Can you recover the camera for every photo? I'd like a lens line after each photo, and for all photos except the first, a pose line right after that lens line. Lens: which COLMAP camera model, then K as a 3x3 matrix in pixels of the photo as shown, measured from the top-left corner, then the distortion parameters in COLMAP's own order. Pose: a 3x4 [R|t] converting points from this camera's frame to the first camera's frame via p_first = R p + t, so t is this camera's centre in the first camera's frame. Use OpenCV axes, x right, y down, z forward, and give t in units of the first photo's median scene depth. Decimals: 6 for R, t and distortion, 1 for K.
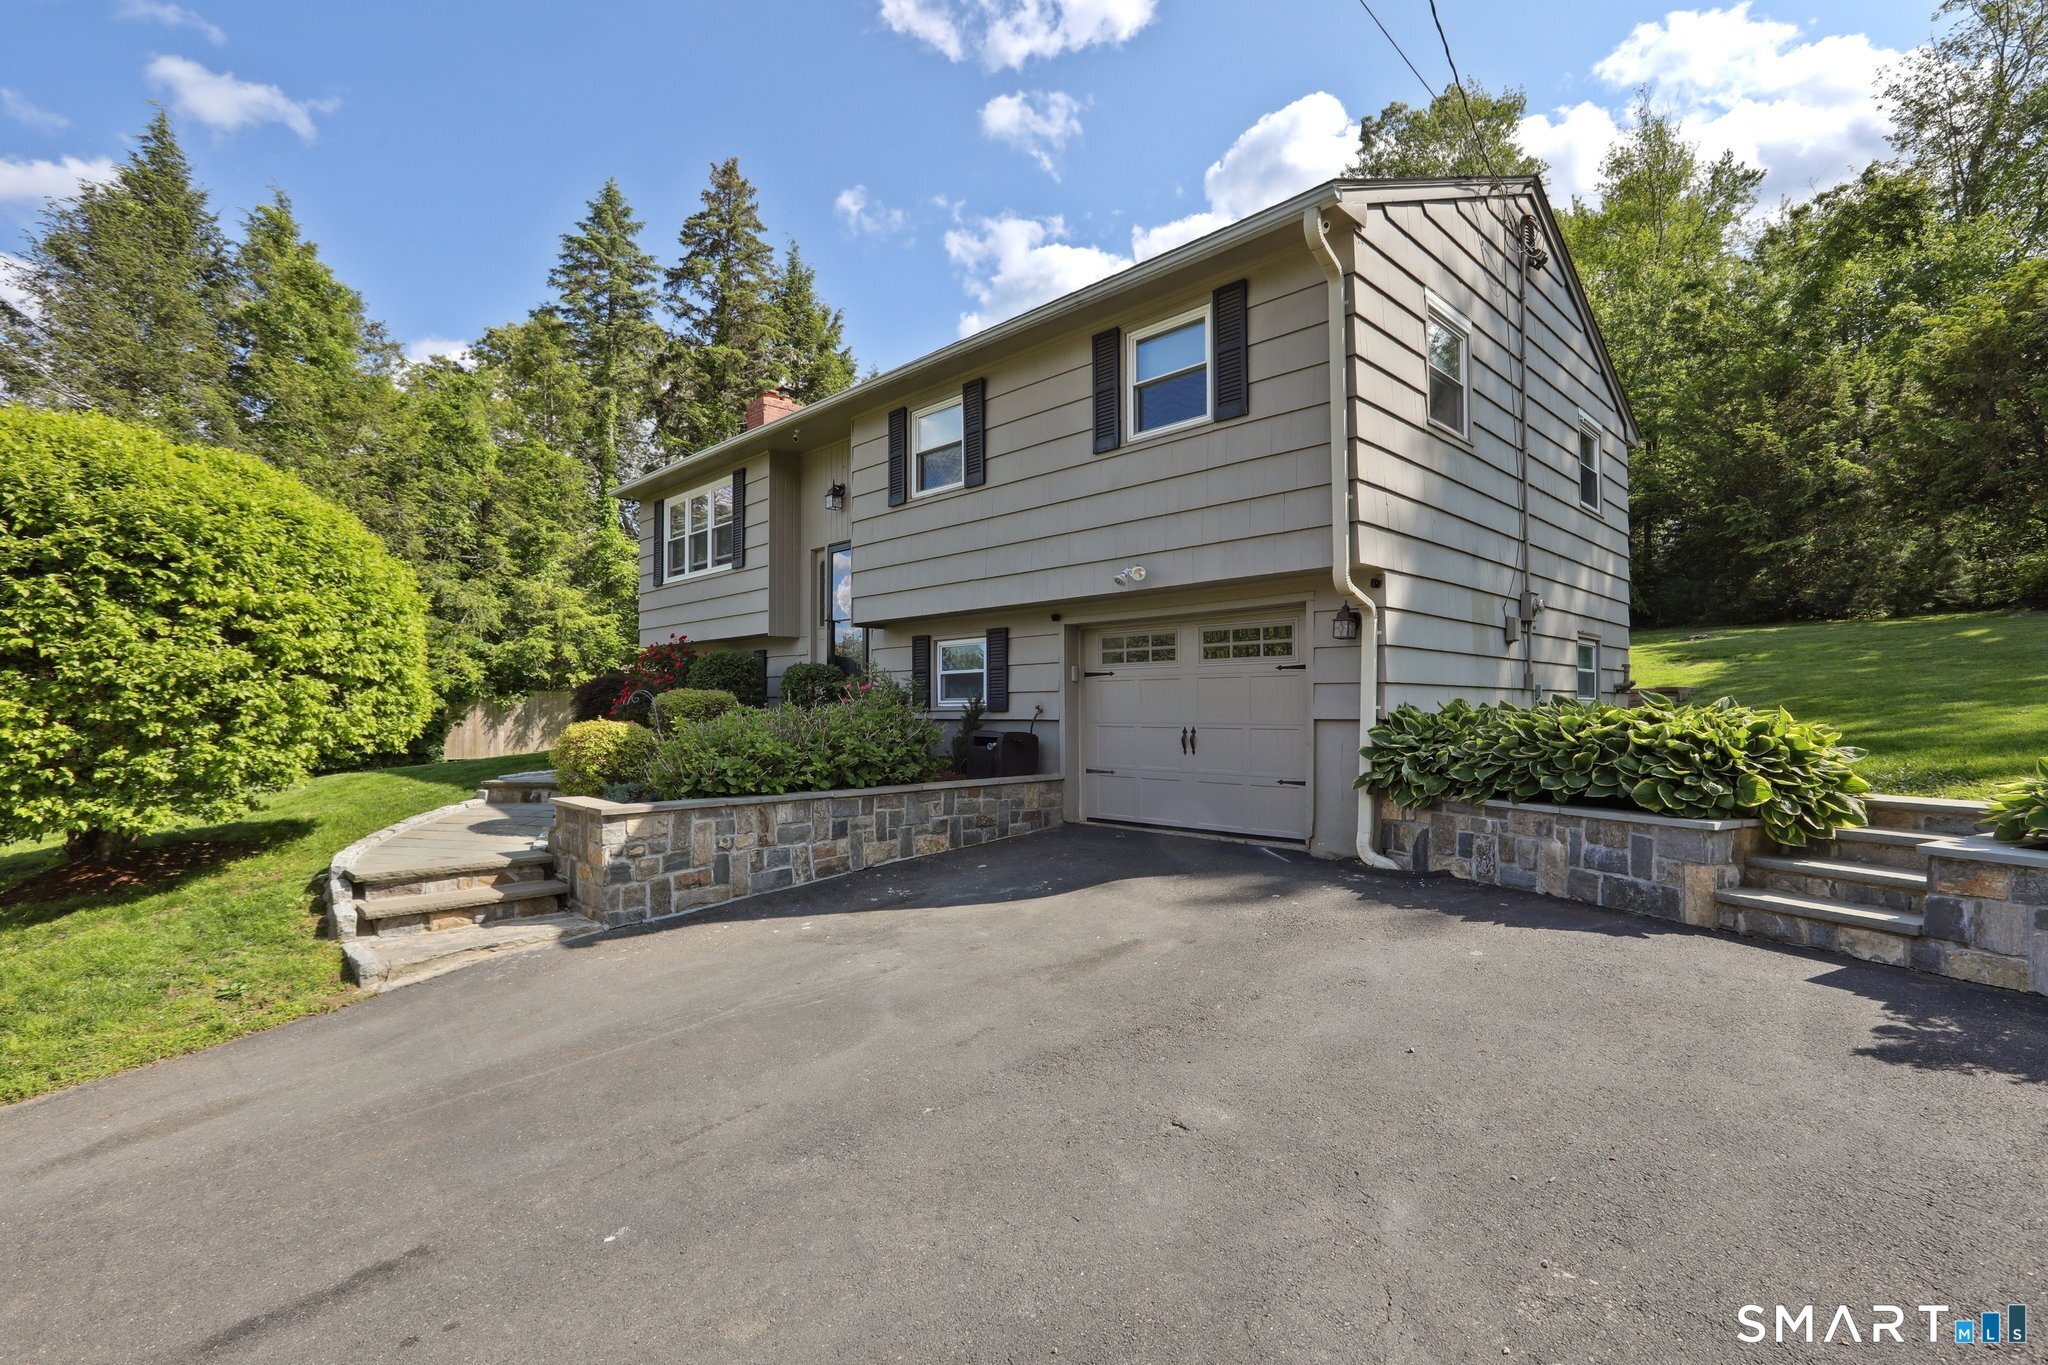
lens RADIAL K [[945.4, 0, 1031.0], [0, 945.4, 687.9], [0, 0, 1]] dist [-0.052752, 0.037732]
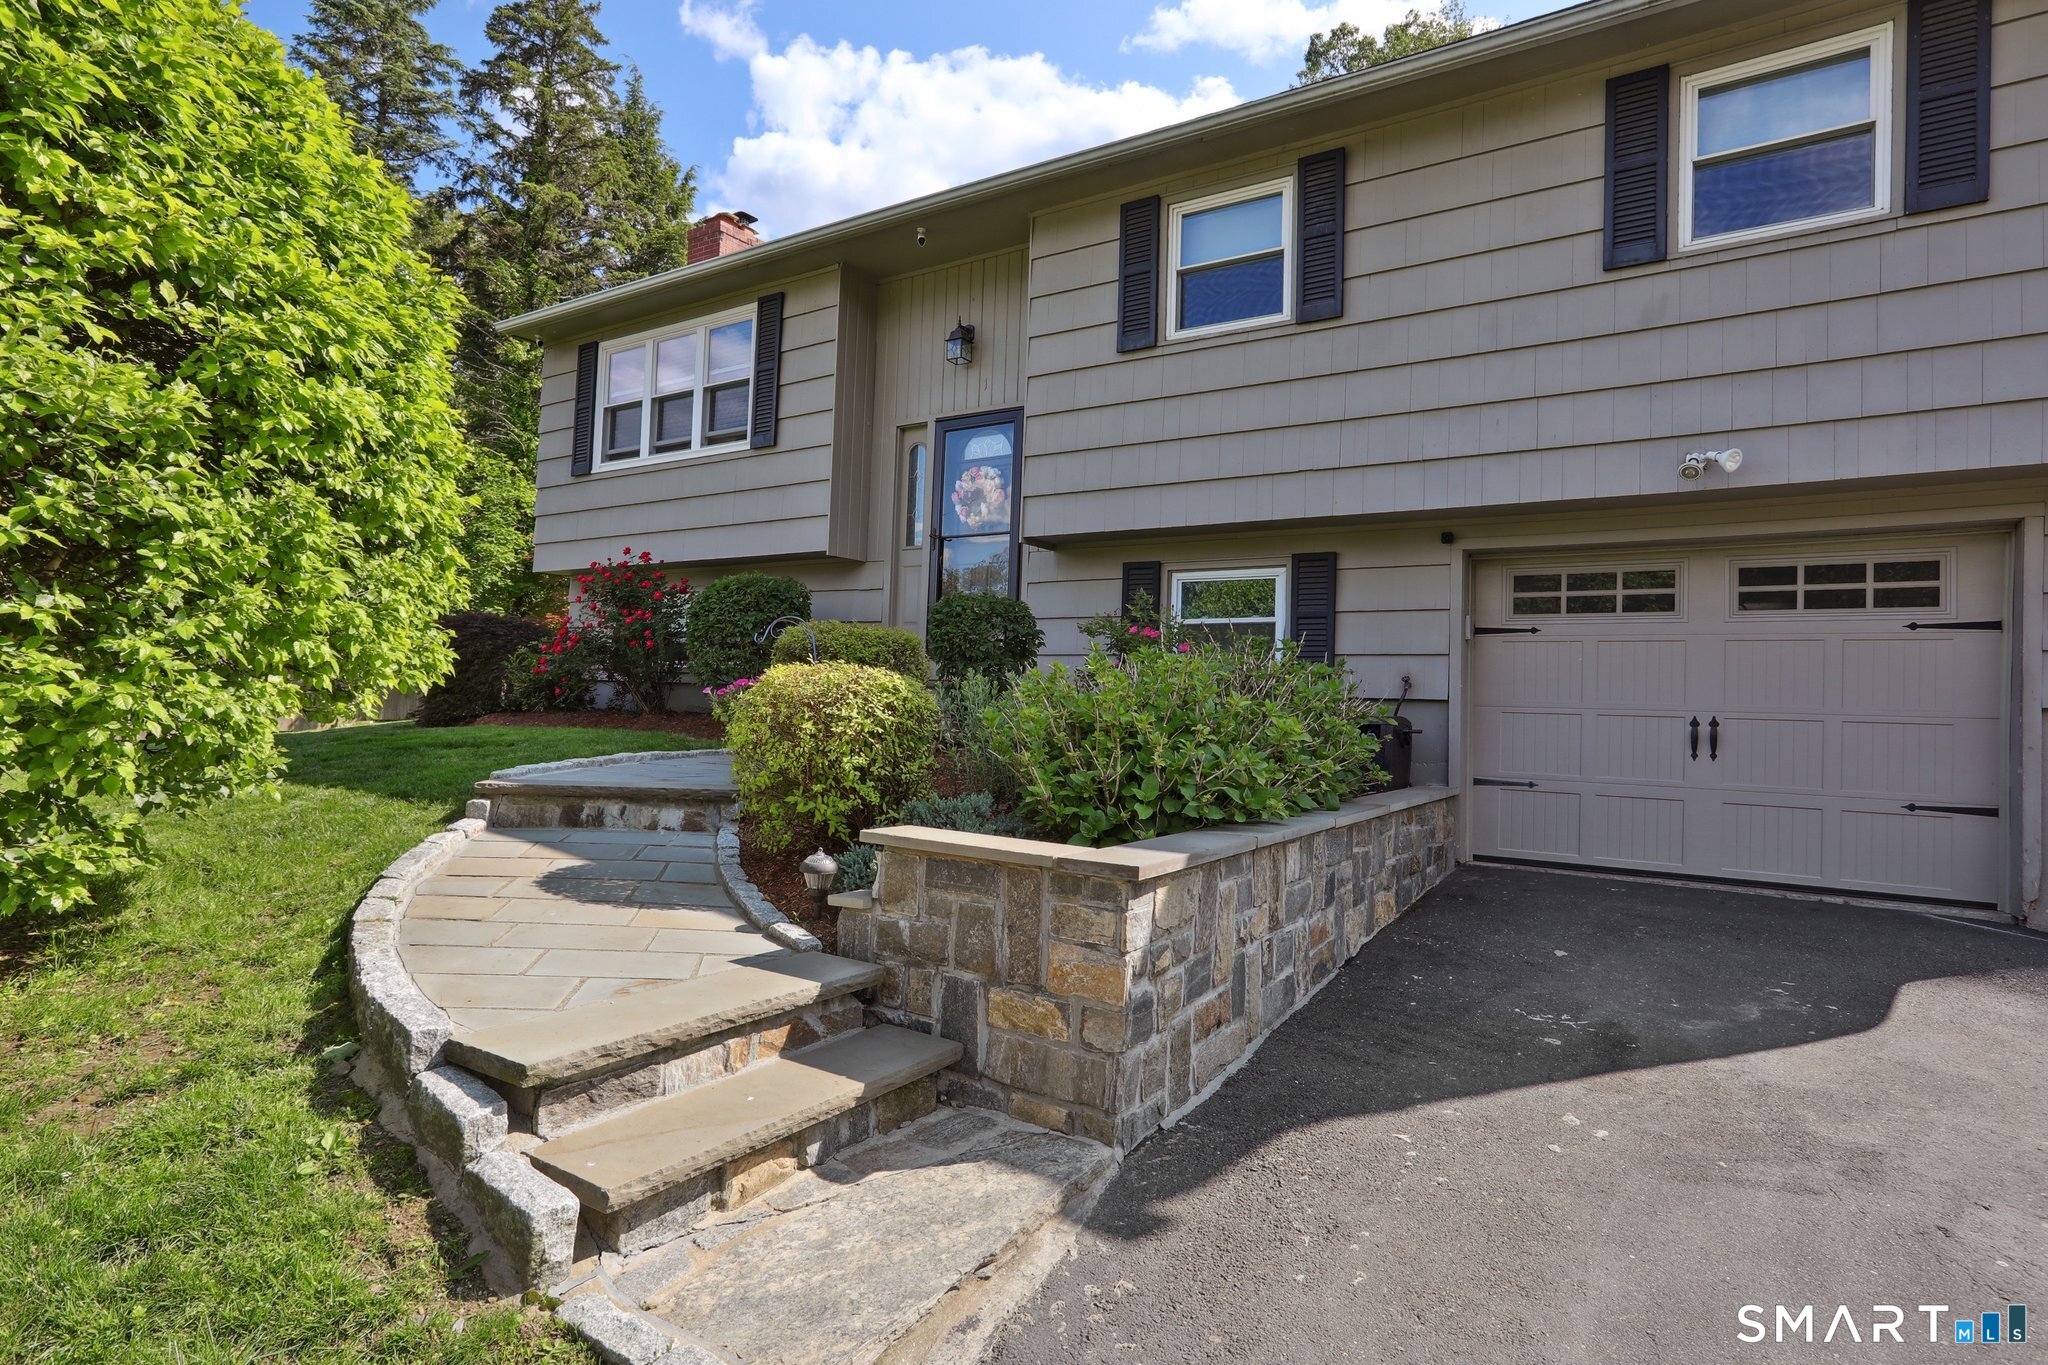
lens RADIAL K [[1064.0, 0, 1003.3], [0, 1064.0, 663.1], [0, 0, 1]] dist [-0.039196, 0.028615]
pose [[0.976940, 0.043109, 0.209118, -0.399192], [-0.039362, 0.998982, -0.022048, 0.035527], [-0.209855, 0.013308, 0.977642, 0.363994]]
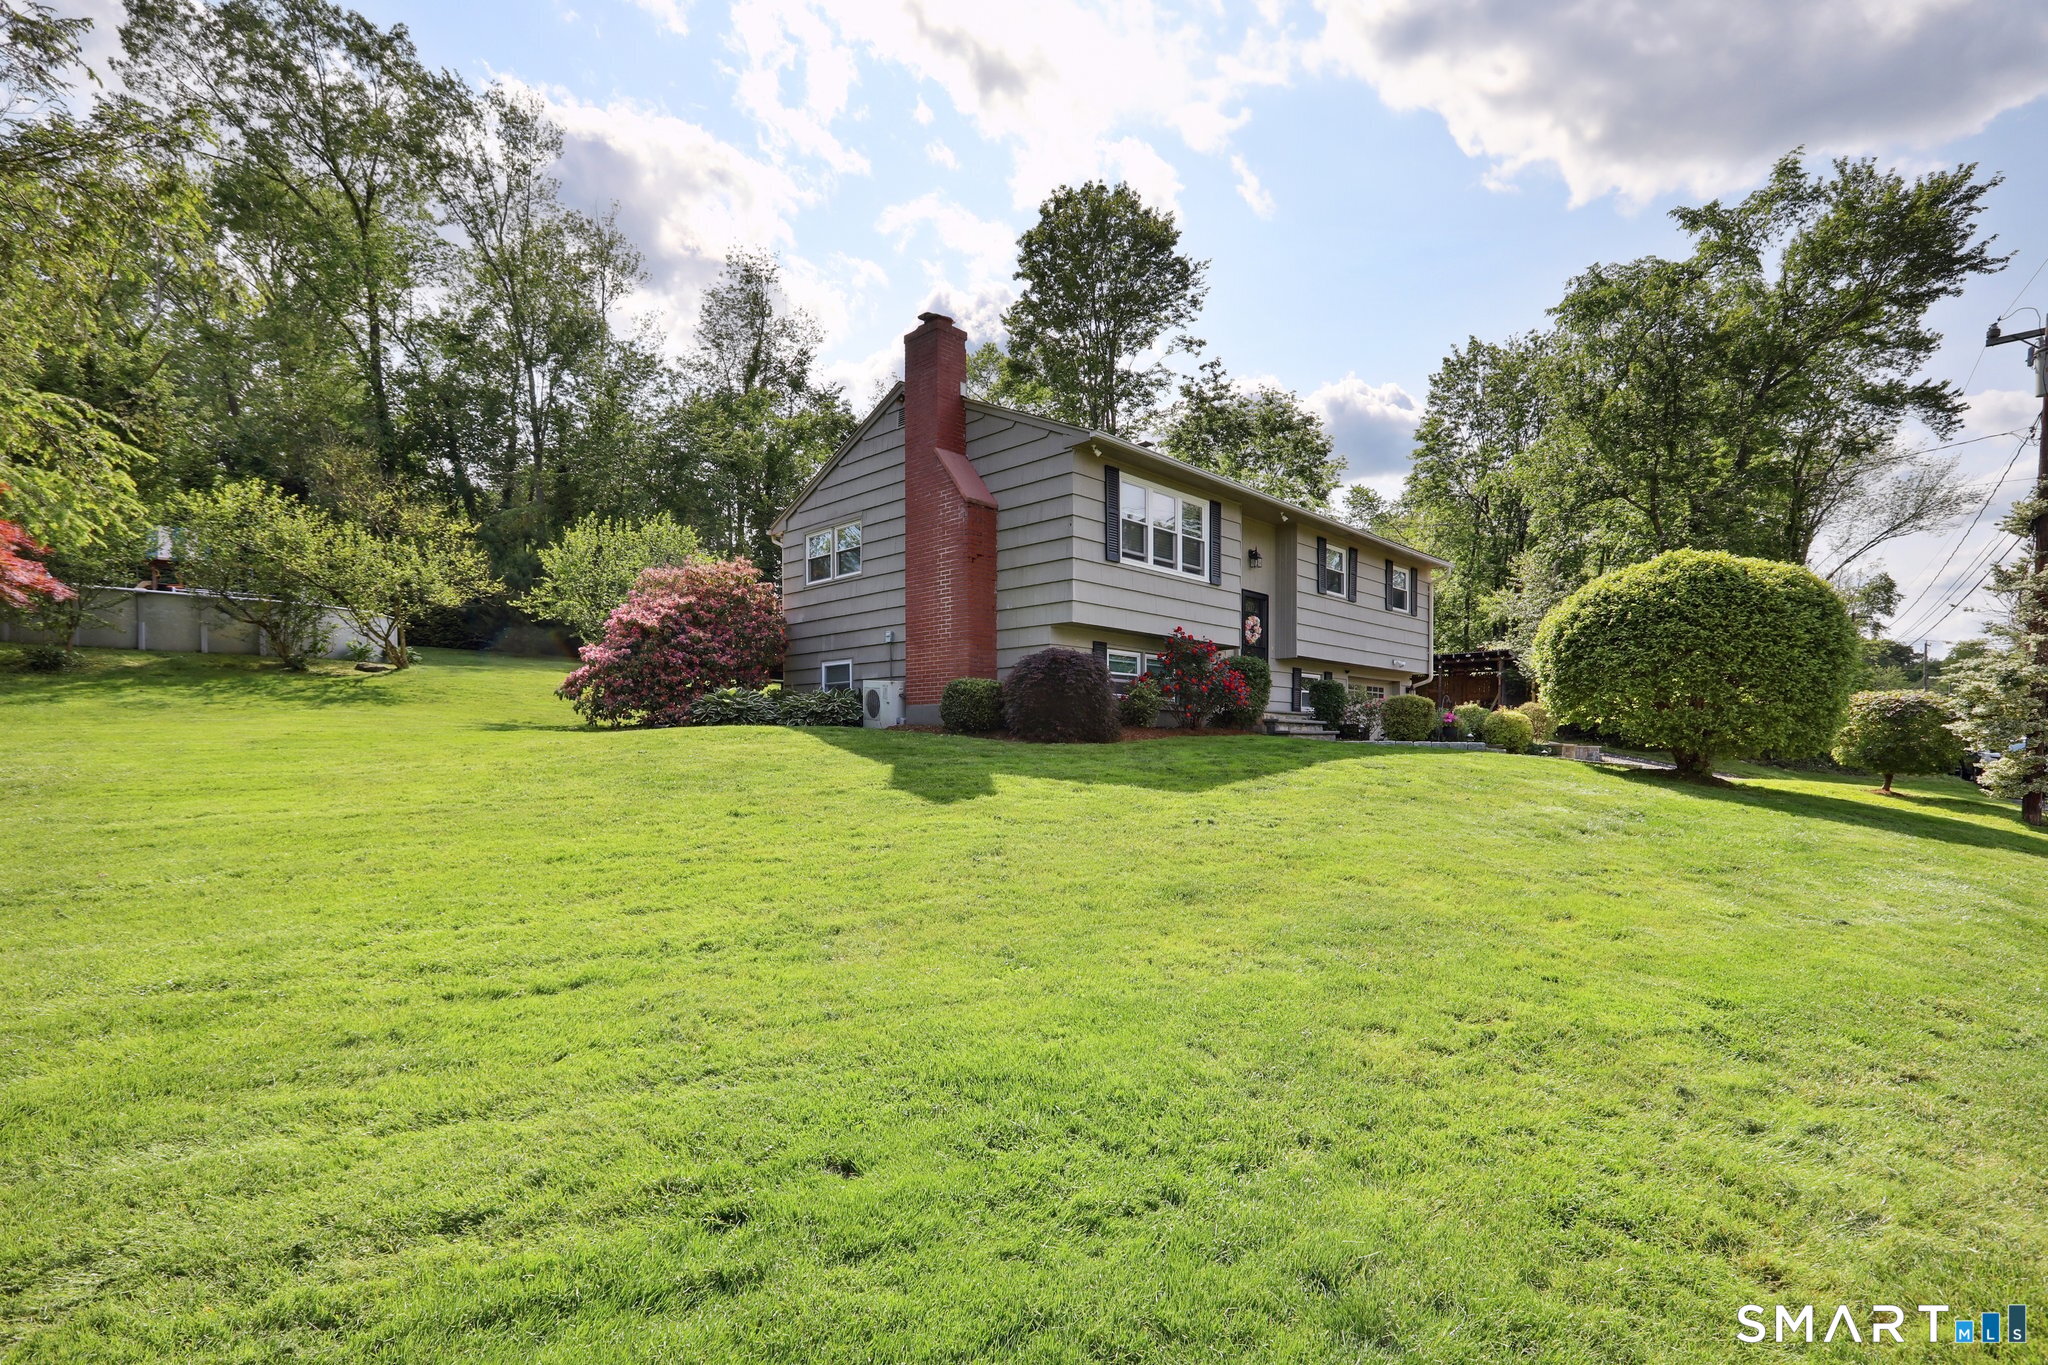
lens RADIAL K [[945.4, 0, 1031.0], [0, 945.4, 687.9], [0, 0, 1]] dist [-0.052752, 0.037732]
pose [[-0.016815, 0.057790, 0.998187, -1.839213], [-0.024425, 0.998007, -0.058191, 0.095821], [-0.999560, -0.025359, -0.015370, 1.553773]]
